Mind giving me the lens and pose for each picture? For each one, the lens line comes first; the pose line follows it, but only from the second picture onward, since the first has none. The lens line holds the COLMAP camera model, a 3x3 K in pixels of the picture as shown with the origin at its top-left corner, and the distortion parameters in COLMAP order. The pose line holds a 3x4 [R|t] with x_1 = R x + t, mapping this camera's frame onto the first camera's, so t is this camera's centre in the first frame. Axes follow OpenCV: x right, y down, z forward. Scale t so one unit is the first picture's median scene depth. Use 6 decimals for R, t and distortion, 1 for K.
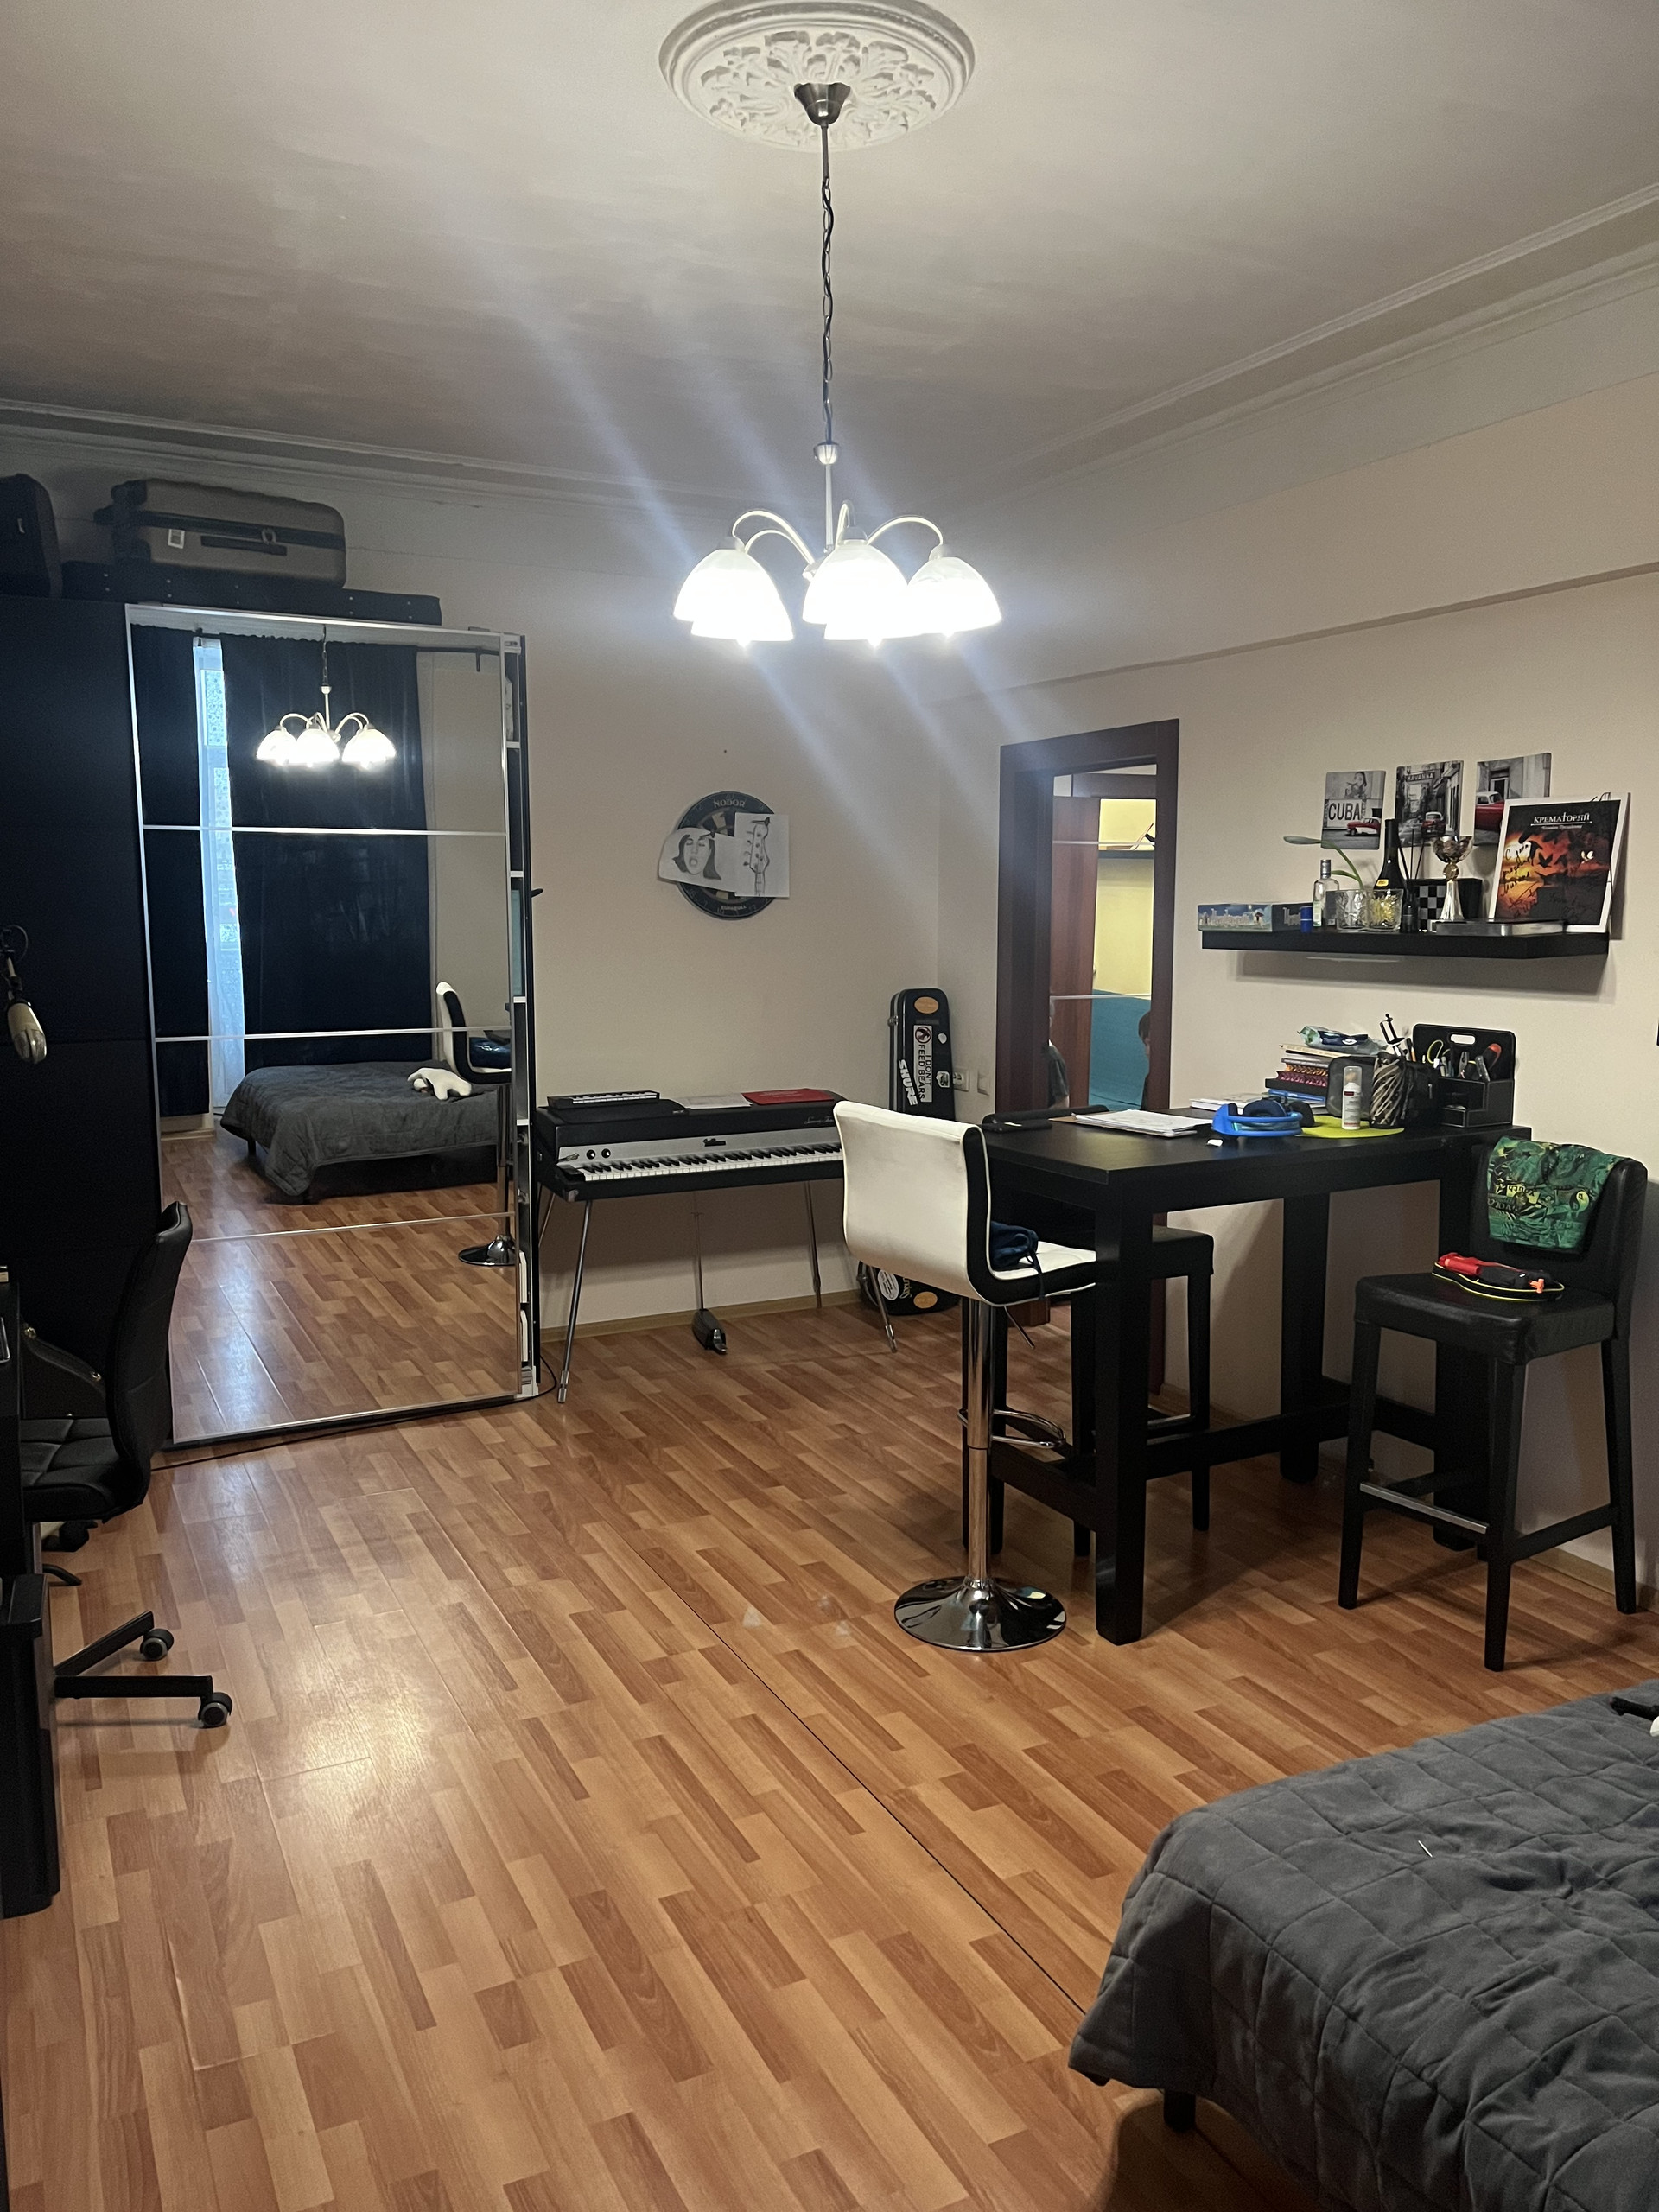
lens RADIAL K [[1658.0, 0, 832.9], [0, 1658.0, 1106.9], [0, 0, 1]] dist [0.001636, -0.000529]
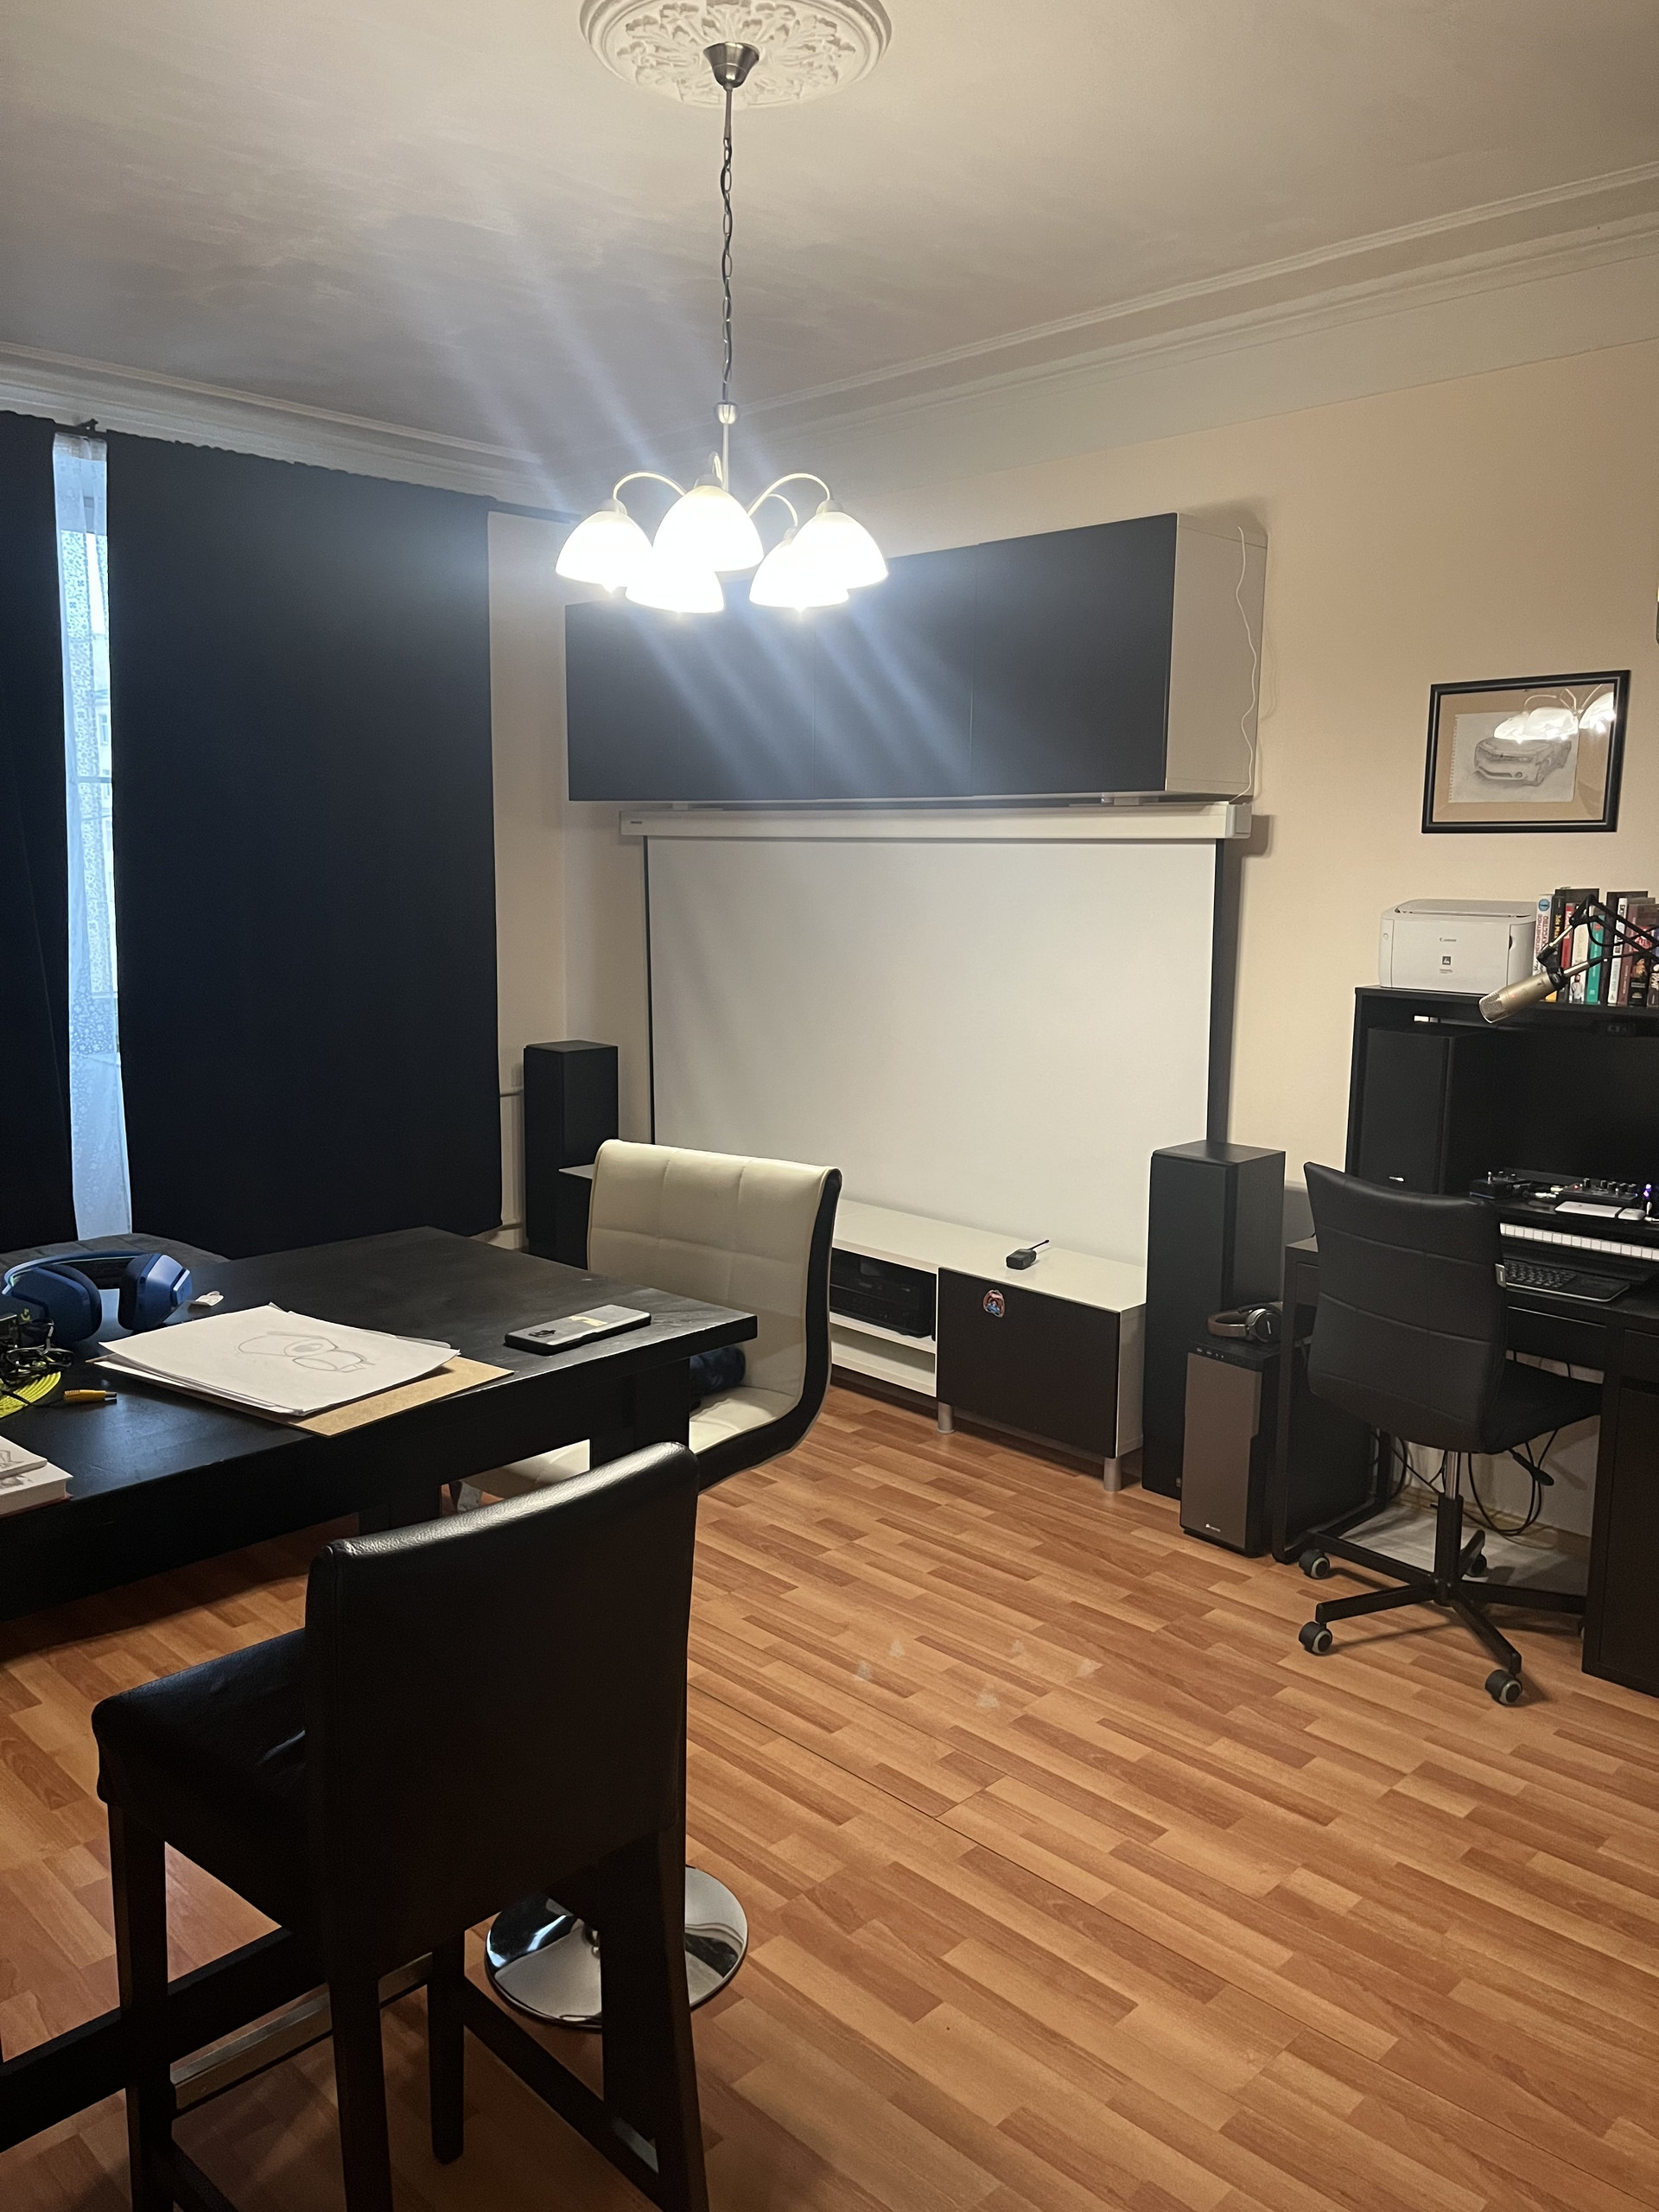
lens RADIAL K [[1658.0, 0, 830.7], [0, 1658.0, 1105.7], [0, 0, 1]] dist [0.001636, -0.000529]
pose [[-0.948344, 0.022226, -0.316465, 0.225993], [-0.066310, 0.961621, 0.266246, -0.204300], [0.310237, 0.273478, -0.910474, 1.662382]]
